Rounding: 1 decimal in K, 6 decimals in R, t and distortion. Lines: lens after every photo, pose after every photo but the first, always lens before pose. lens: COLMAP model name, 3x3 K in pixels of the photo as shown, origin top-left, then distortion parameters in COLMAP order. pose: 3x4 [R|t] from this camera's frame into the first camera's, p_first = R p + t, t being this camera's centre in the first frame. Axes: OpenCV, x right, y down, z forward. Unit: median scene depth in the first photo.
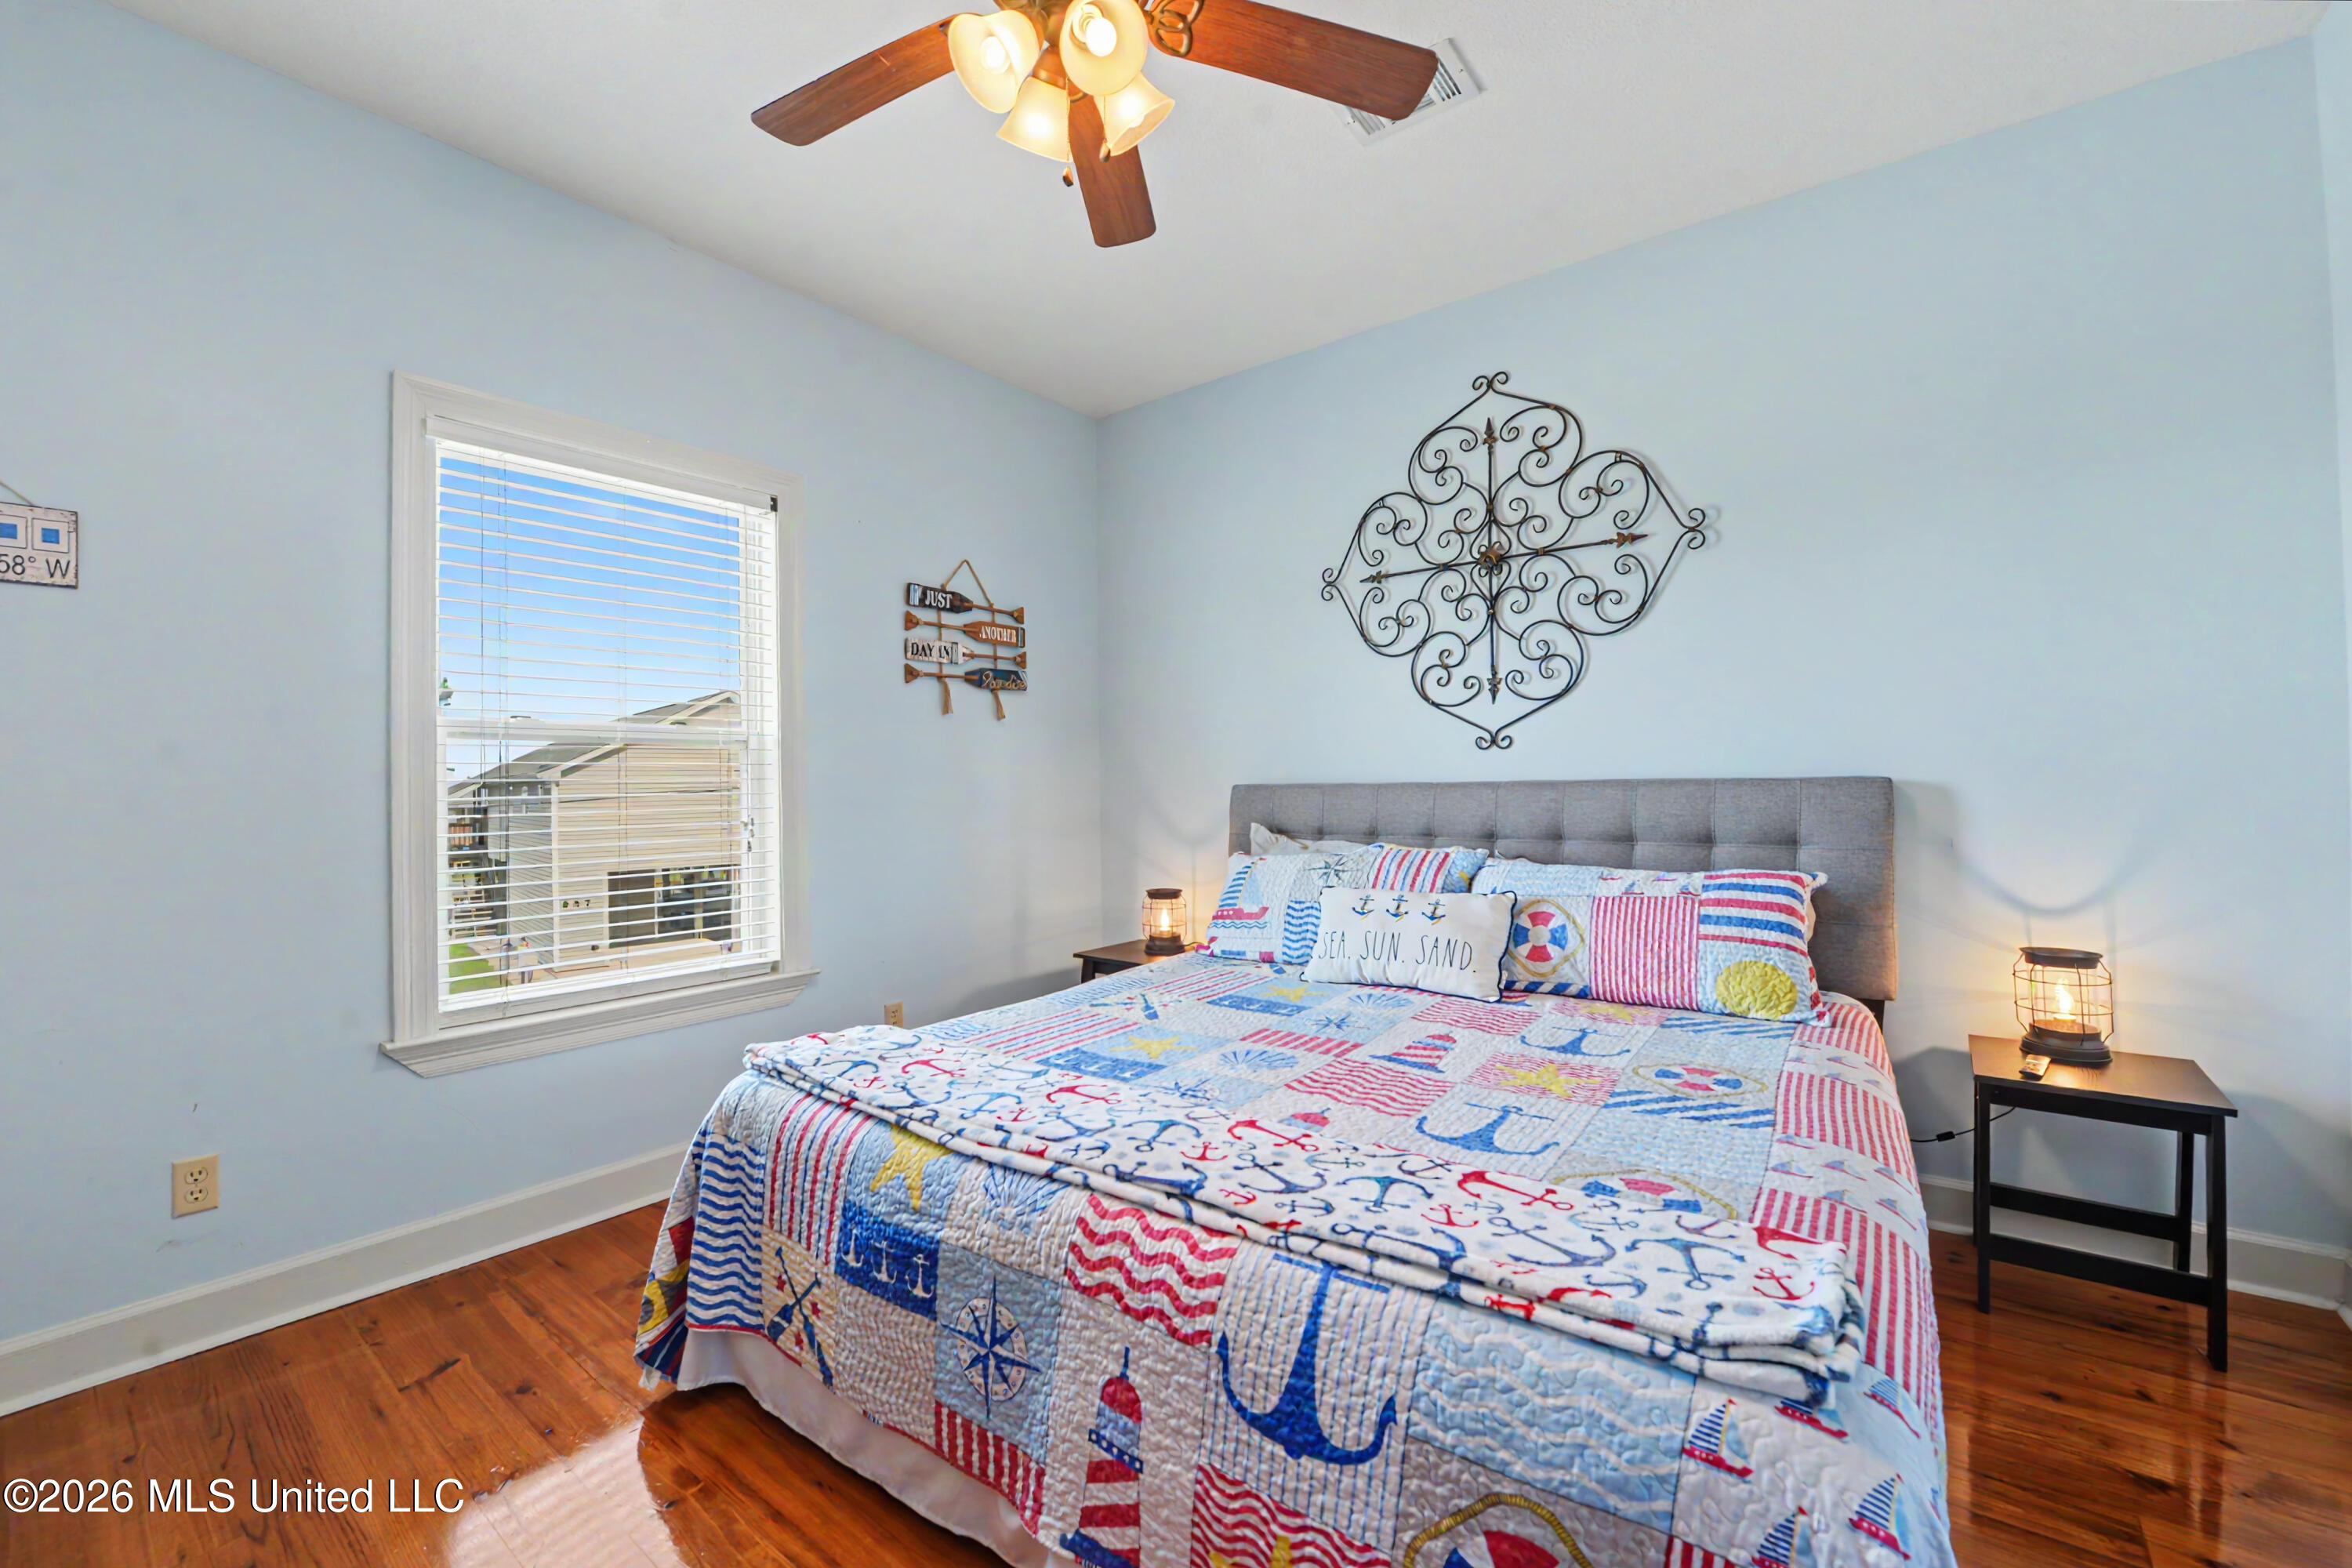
lens RADIAL K [[962.0, 0, 1161.9], [0, 962.0, 779.8], [0, 0, 1]] dist [-0.021124, -0.000406]
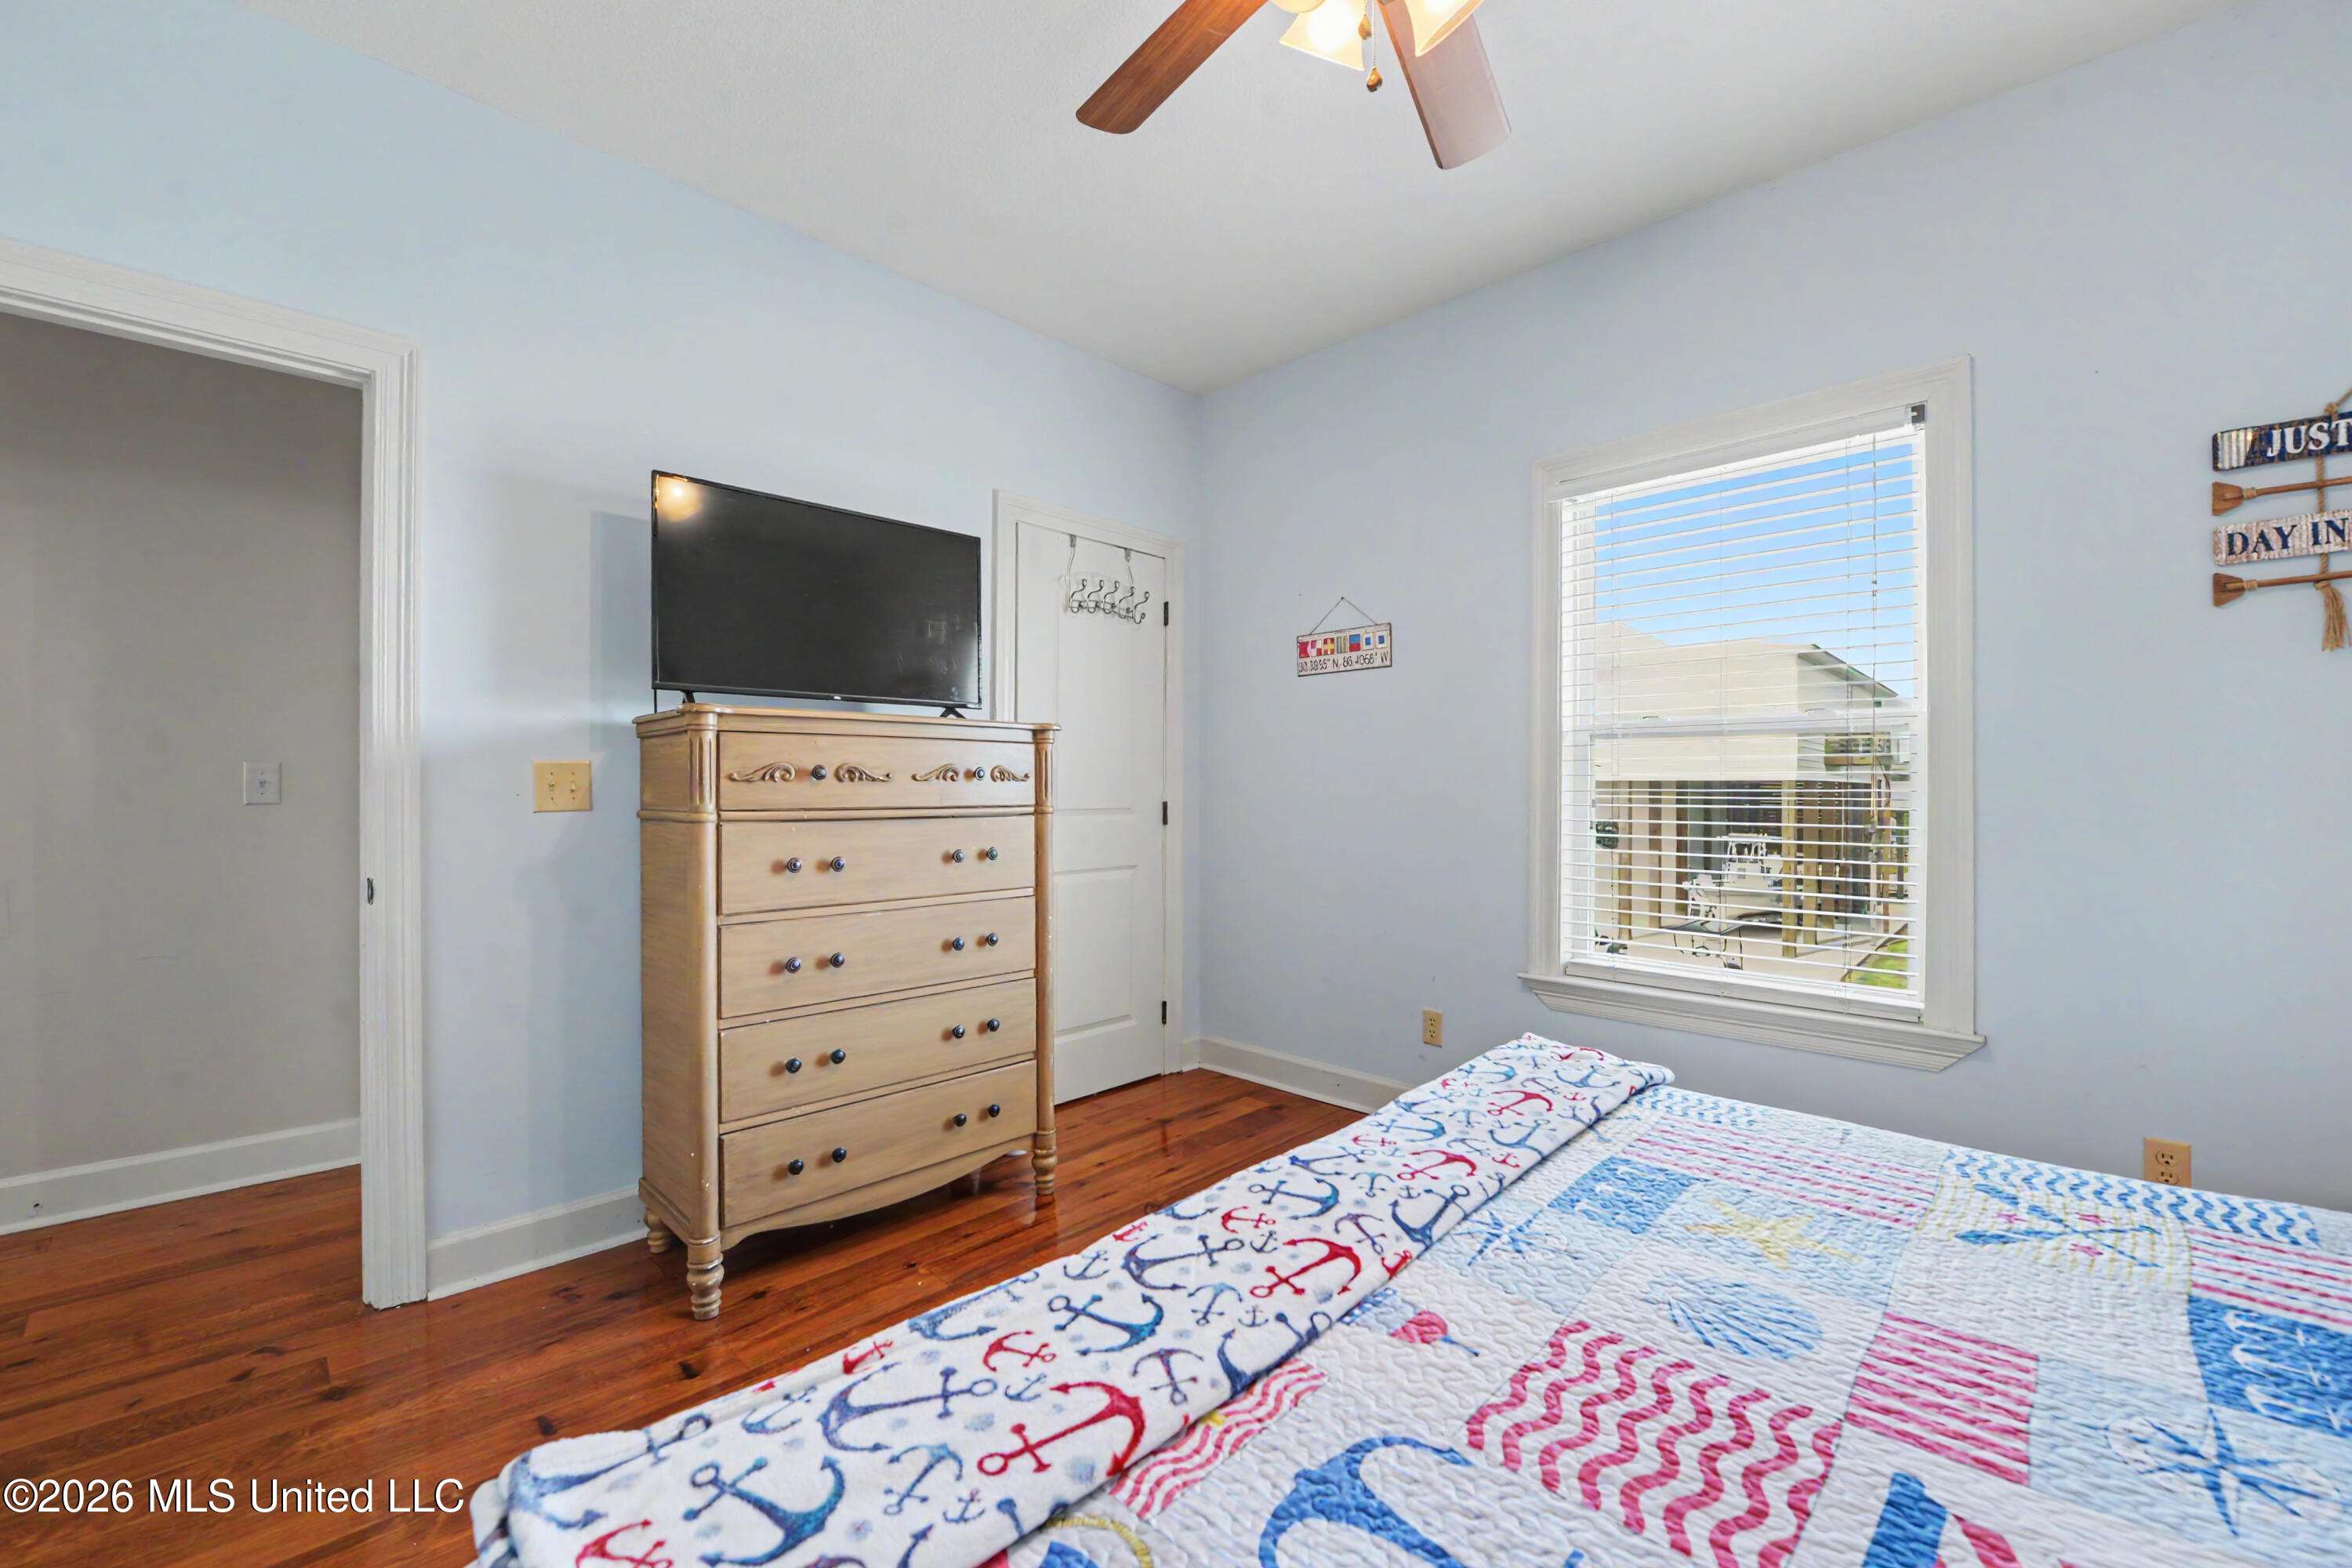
lens RADIAL K [[962.0, 0, 1161.9], [0, 962.0, 779.8], [0, 0, 1]] dist [-0.021124, -0.000406]
pose [[-0.133357, 0.006346, -0.991048, 0.620220], [0.004164, 0.999974, 0.005843, -0.003014], [0.991059, -0.003347, -0.133380, 0.725979]]
